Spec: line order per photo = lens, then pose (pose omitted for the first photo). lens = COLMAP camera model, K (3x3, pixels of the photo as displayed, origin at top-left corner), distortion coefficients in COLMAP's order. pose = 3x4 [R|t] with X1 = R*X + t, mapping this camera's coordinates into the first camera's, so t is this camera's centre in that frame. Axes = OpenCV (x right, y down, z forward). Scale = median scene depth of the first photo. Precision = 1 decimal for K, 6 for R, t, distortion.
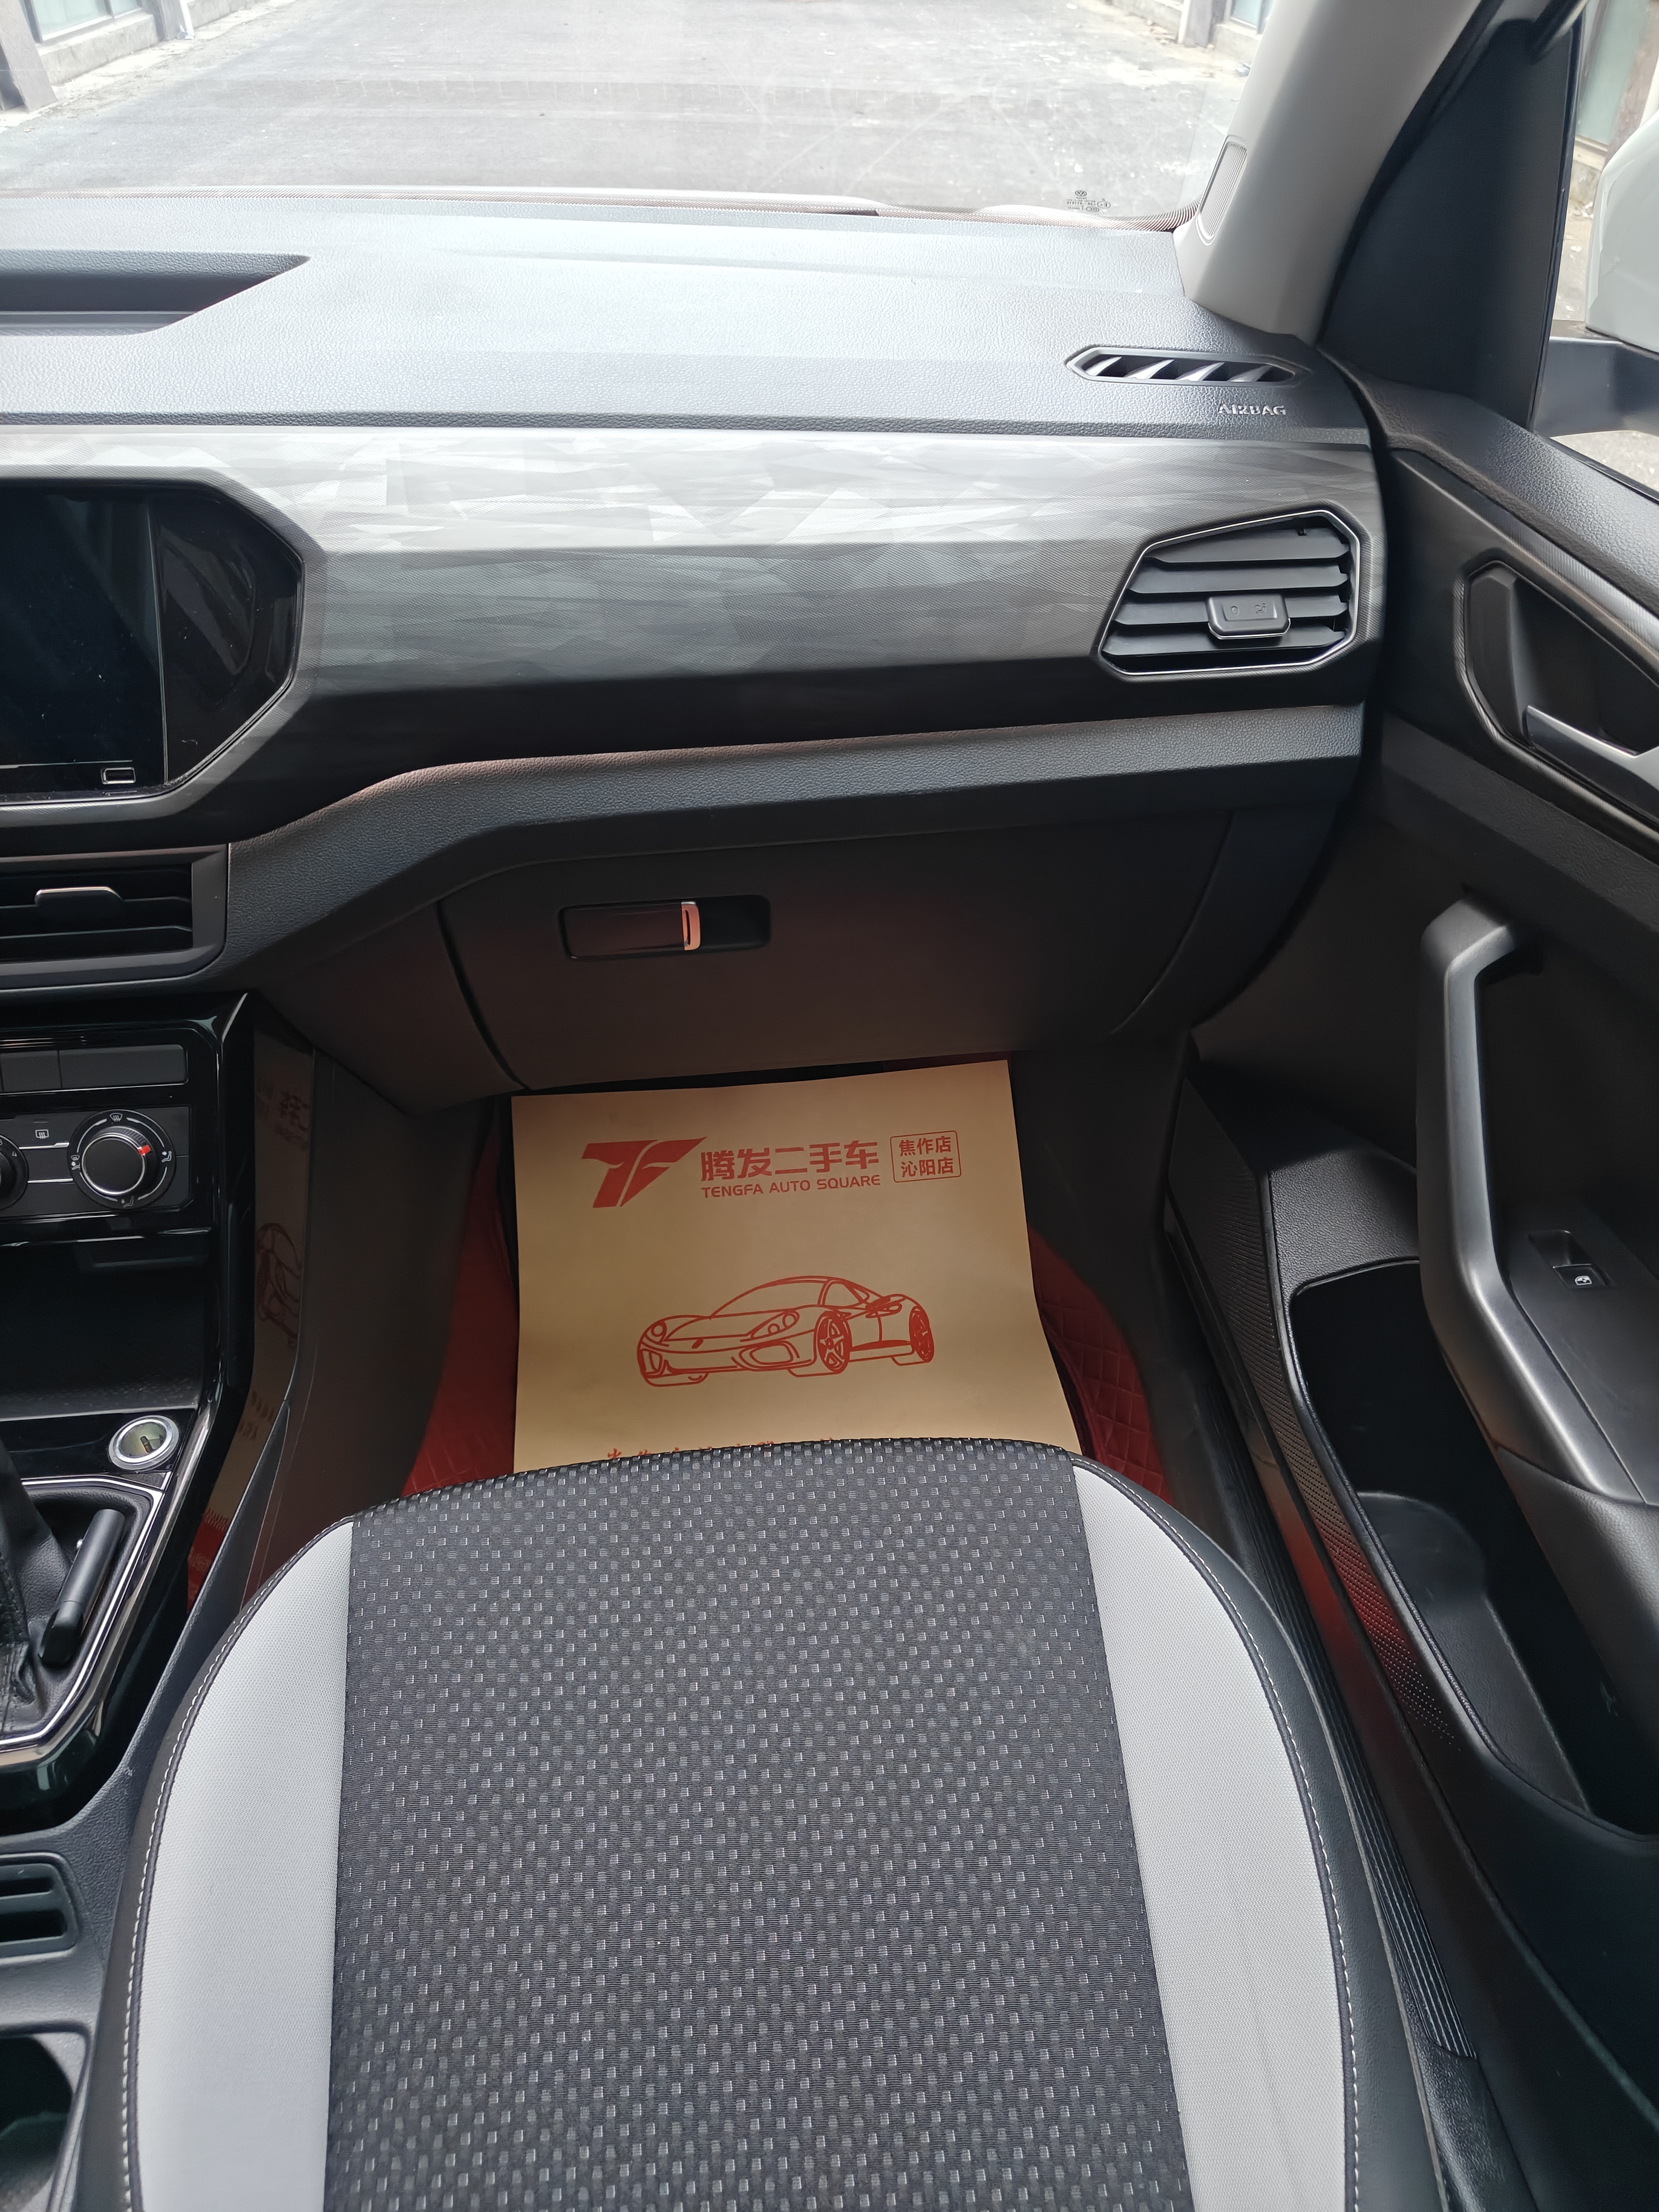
lens RADIAL K [[1545.7, 0, 832.1], [0, 1545.7, 1102.0], [0, 0, 1]] dist [0.008202, -0.001756]
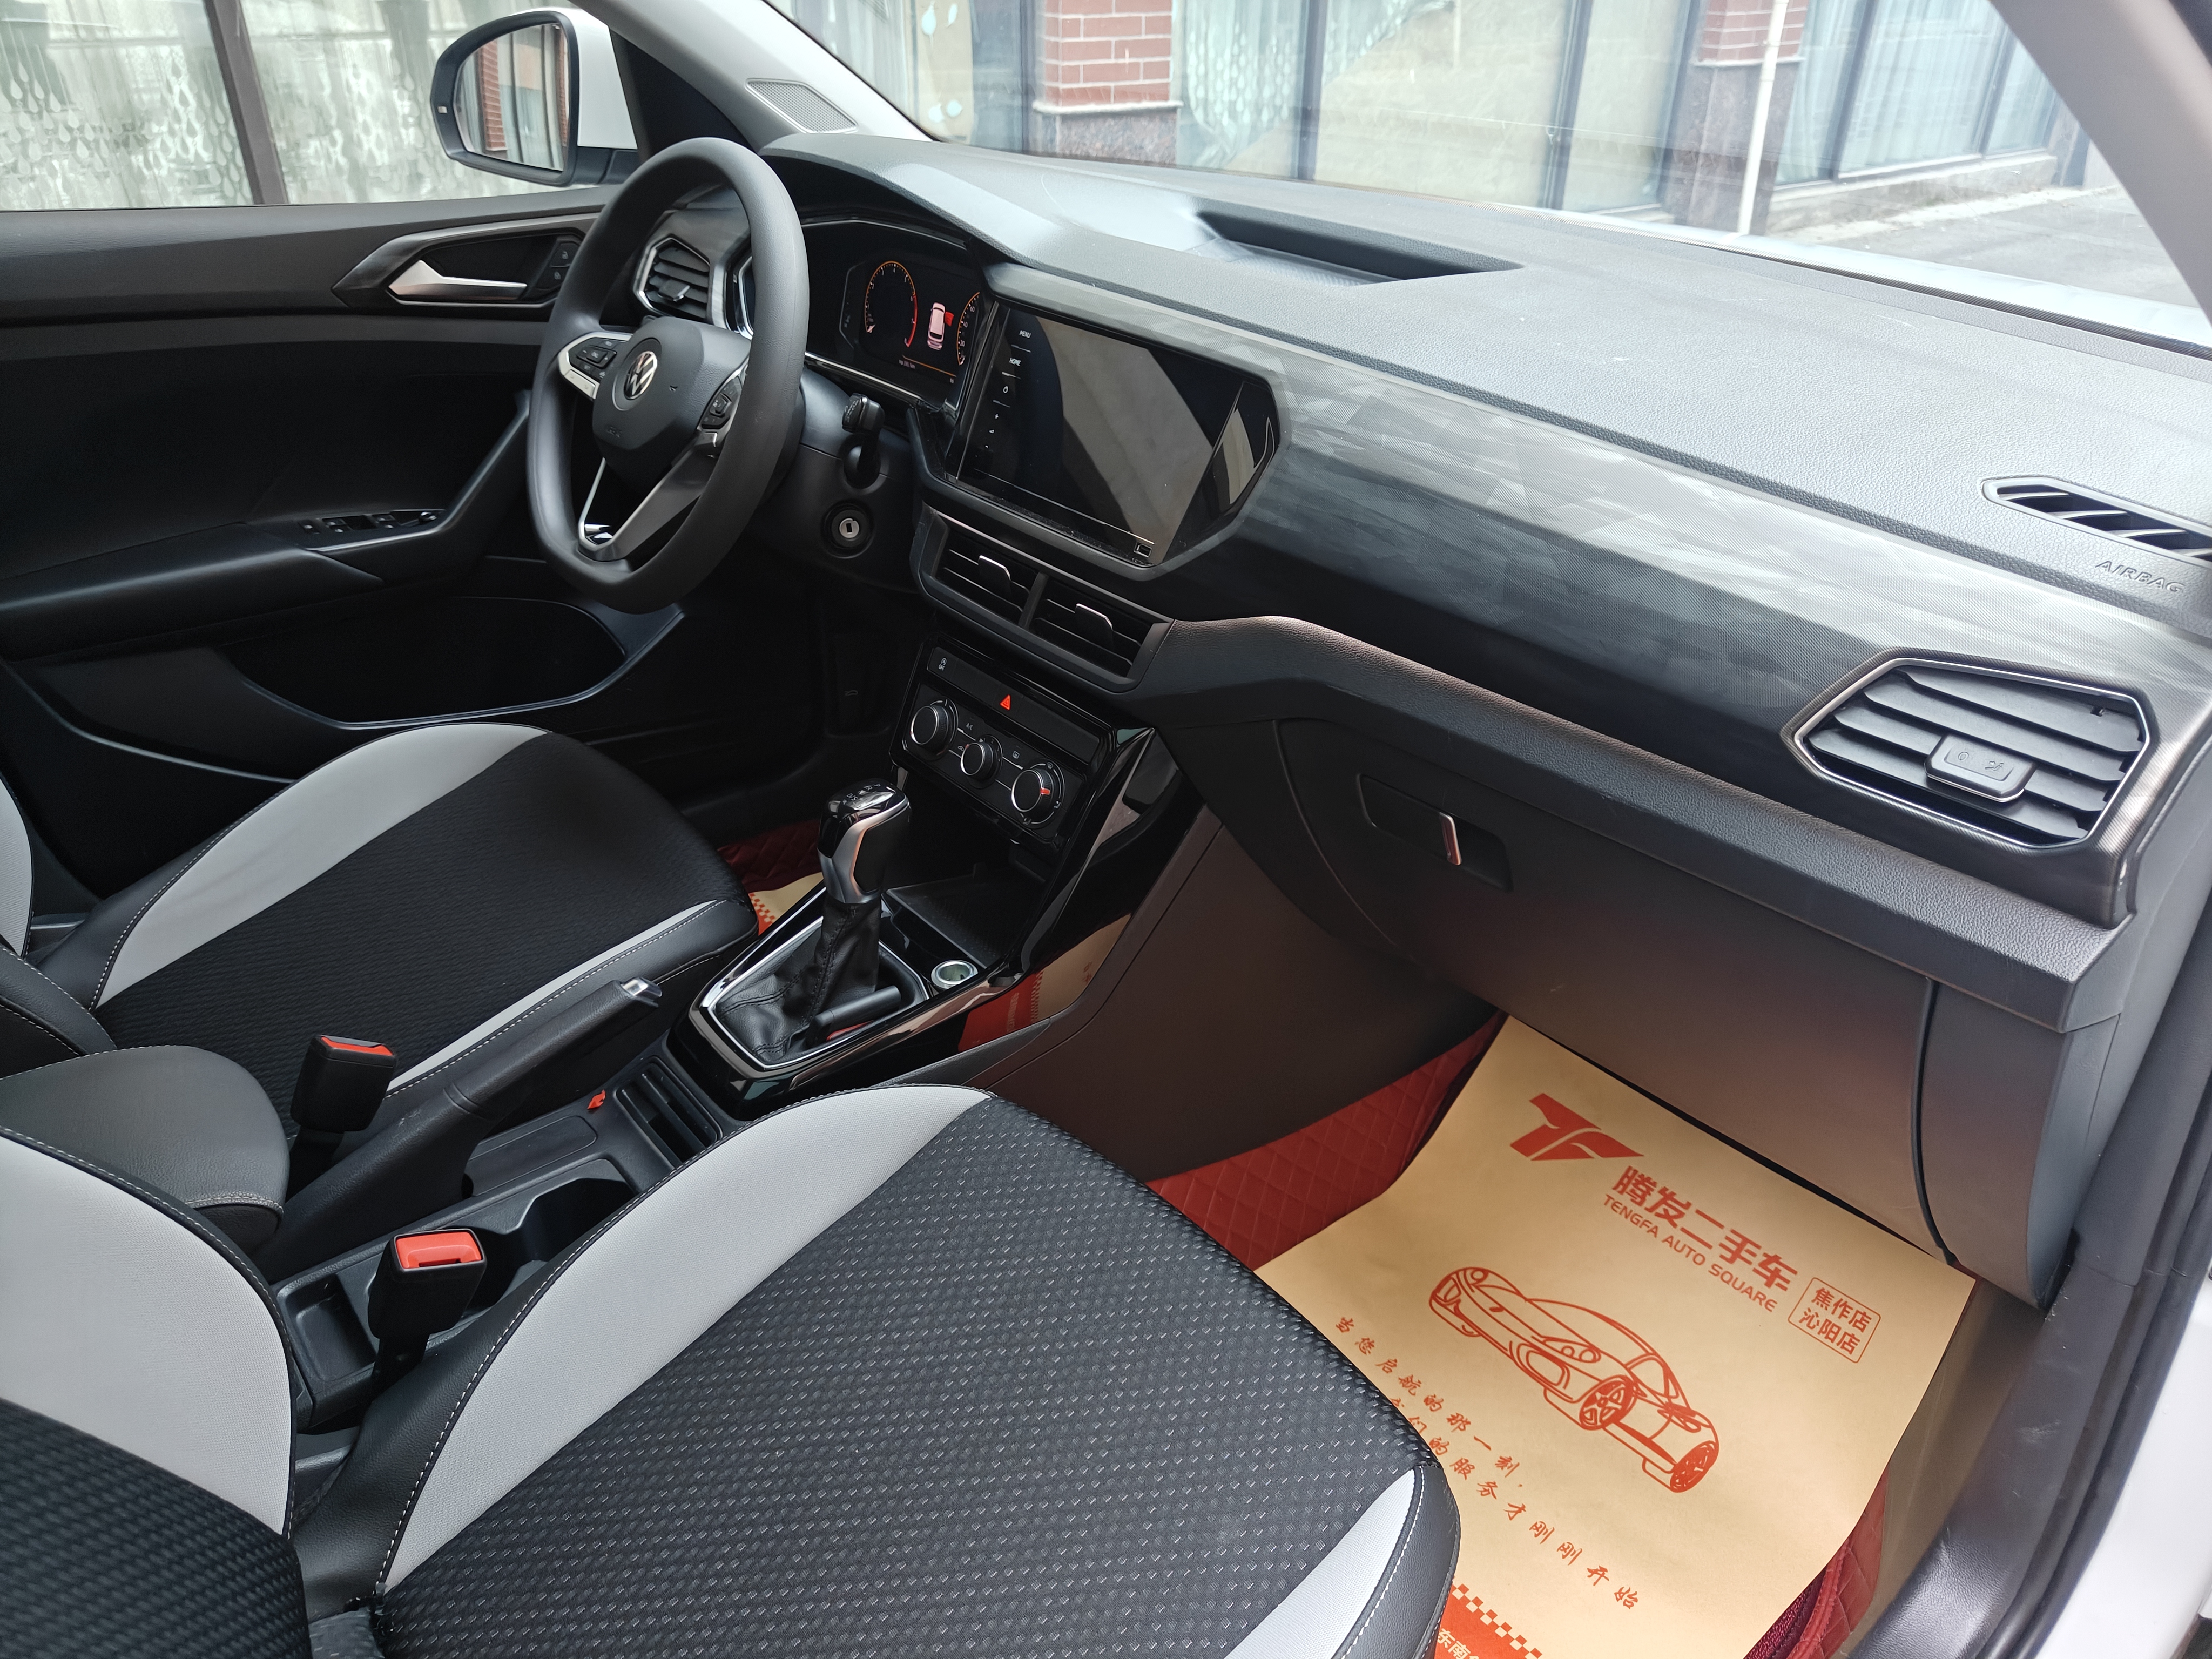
lens RADIAL K [[1546.1, 0, 1105.2], [0, 1546.1, 815.1], [0, 0, 1]] dist [0.004450, 0.009189]
pose [[0.555930, 0.414785, -0.720344, 0.405046], [-0.535986, 0.841257, 0.070758, -0.053236], [0.635344, 0.346757, 0.689998, 0.045613]]
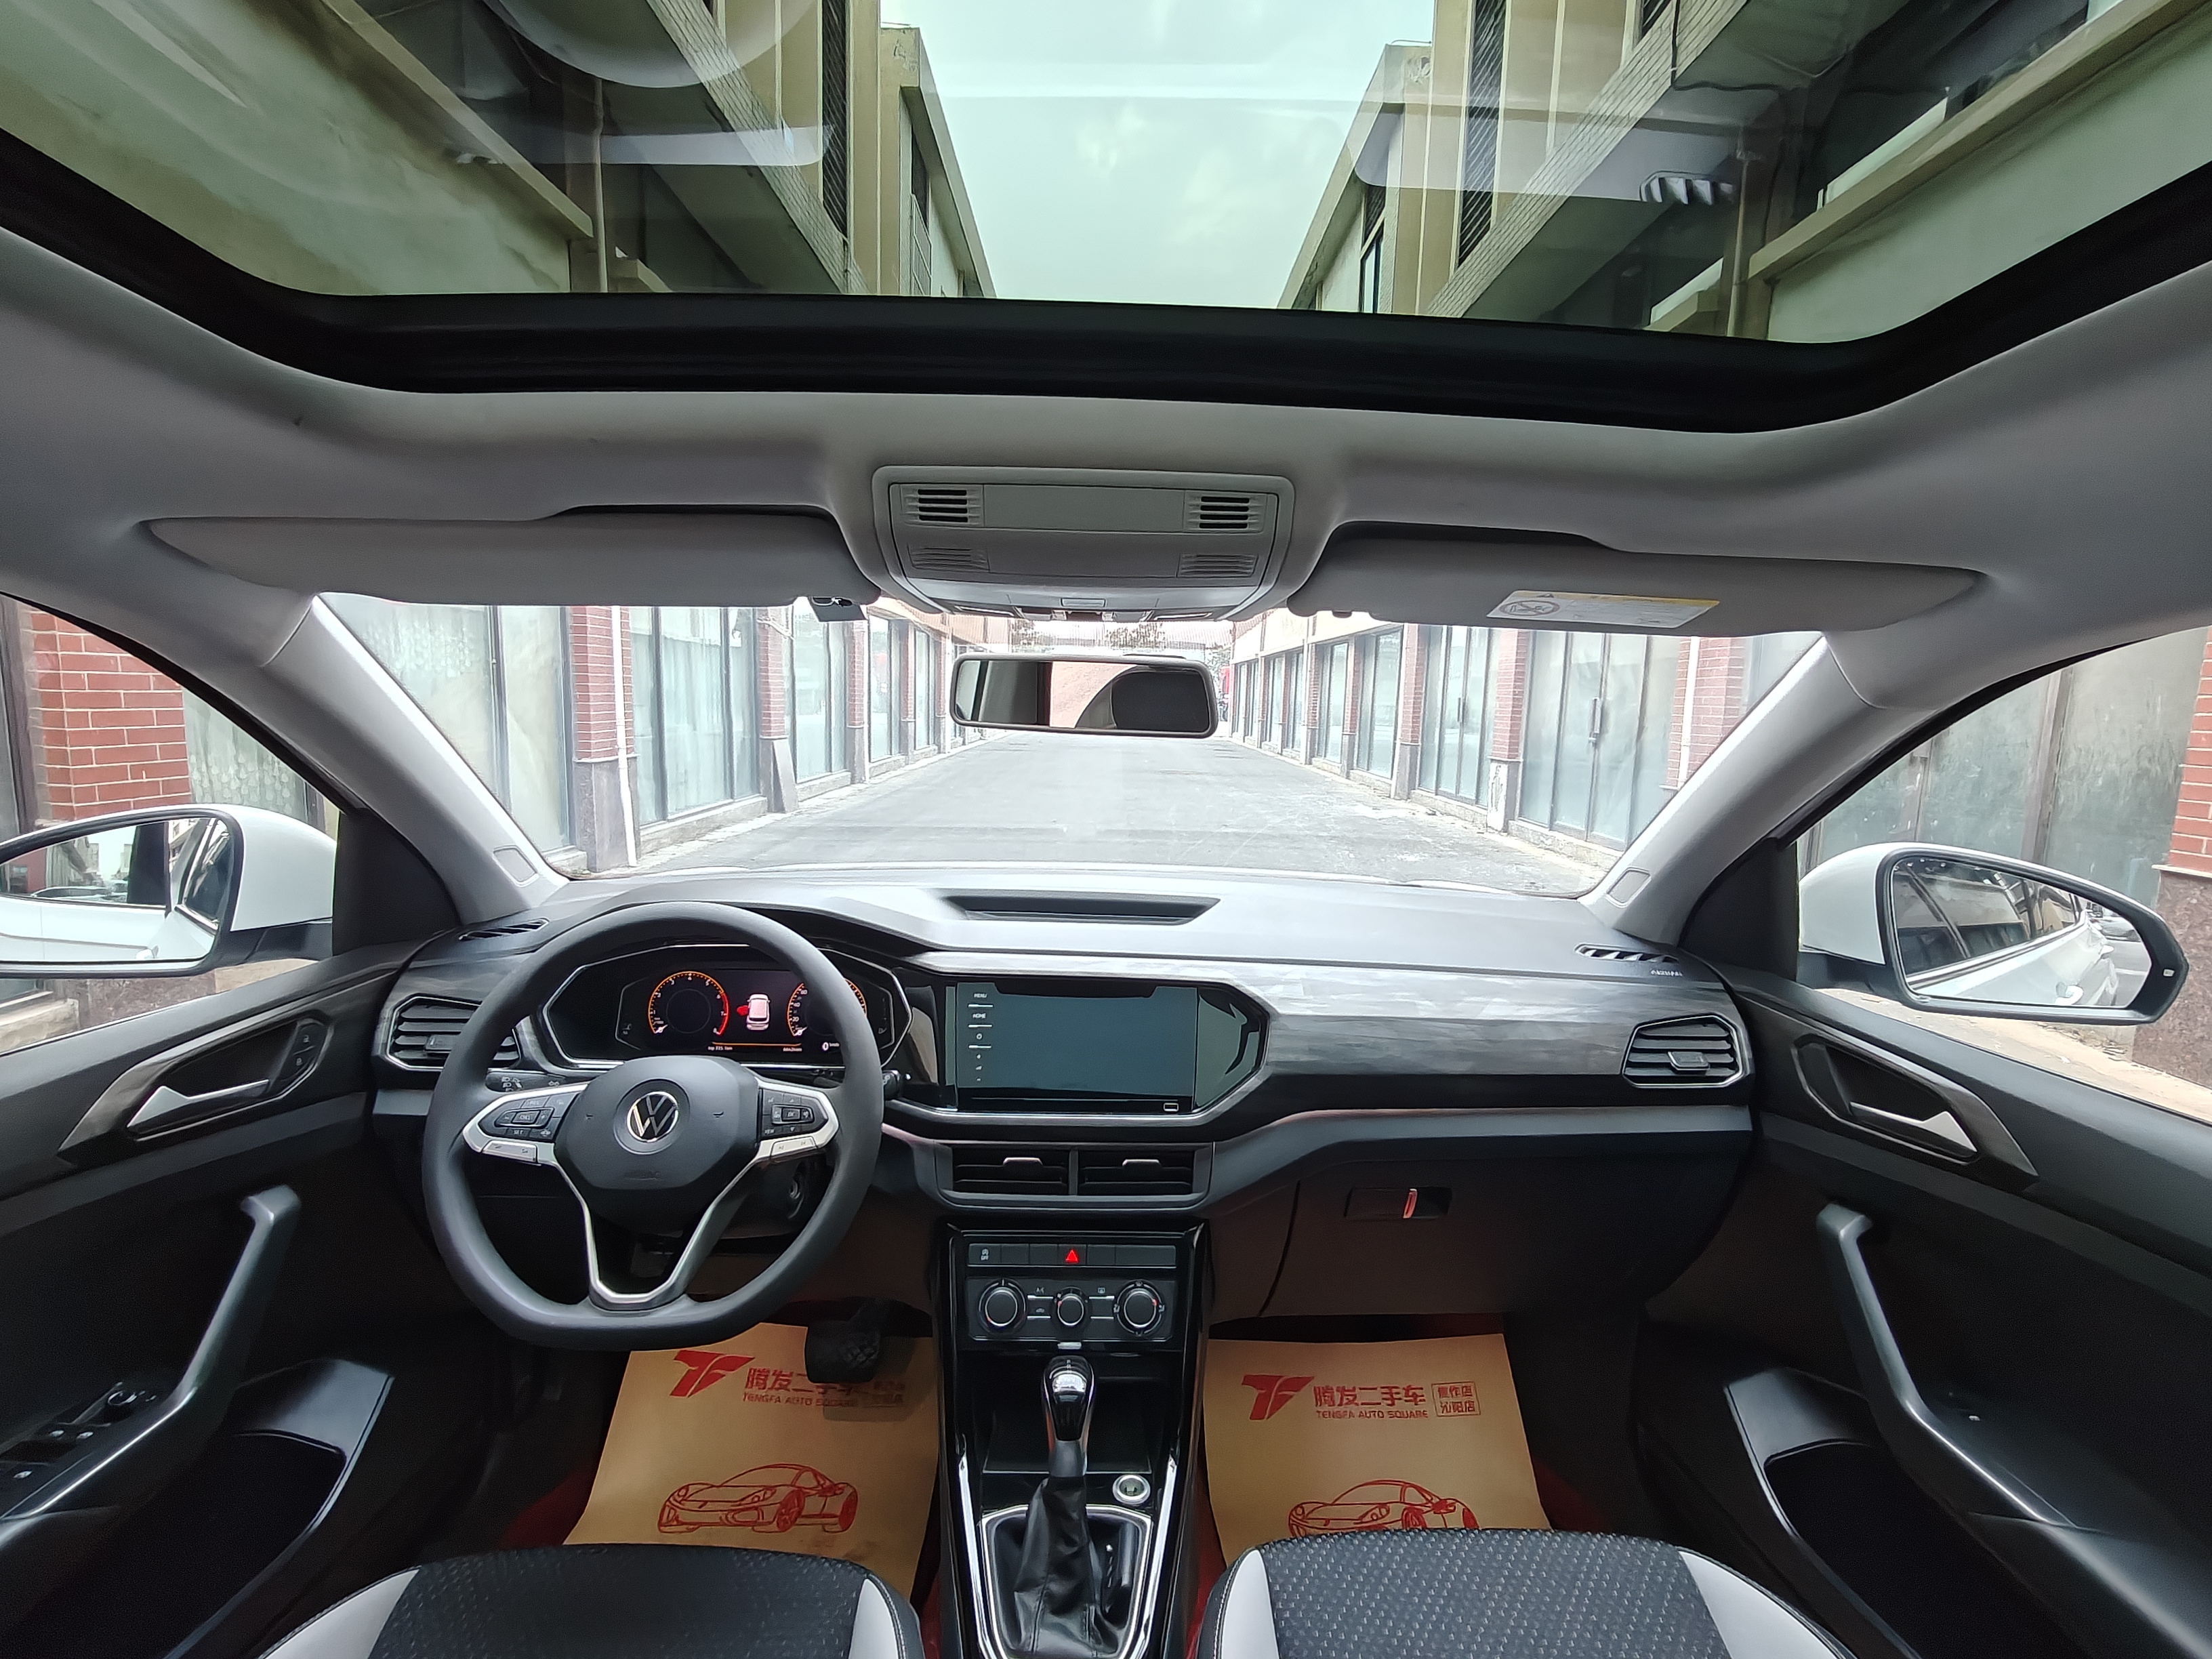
lens RADIAL K [[1023.4, 0, 1111.5], [0, 1023.4, 837.3], [0, 0, 1]] dist [0.004705, -0.000103]
pose [[0.997240, 0.029424, -0.068164, -0.282841], [-0.060804, 0.850521, -0.522415, 0.137813], [0.042603, 0.525118, 0.849962, -0.262539]]
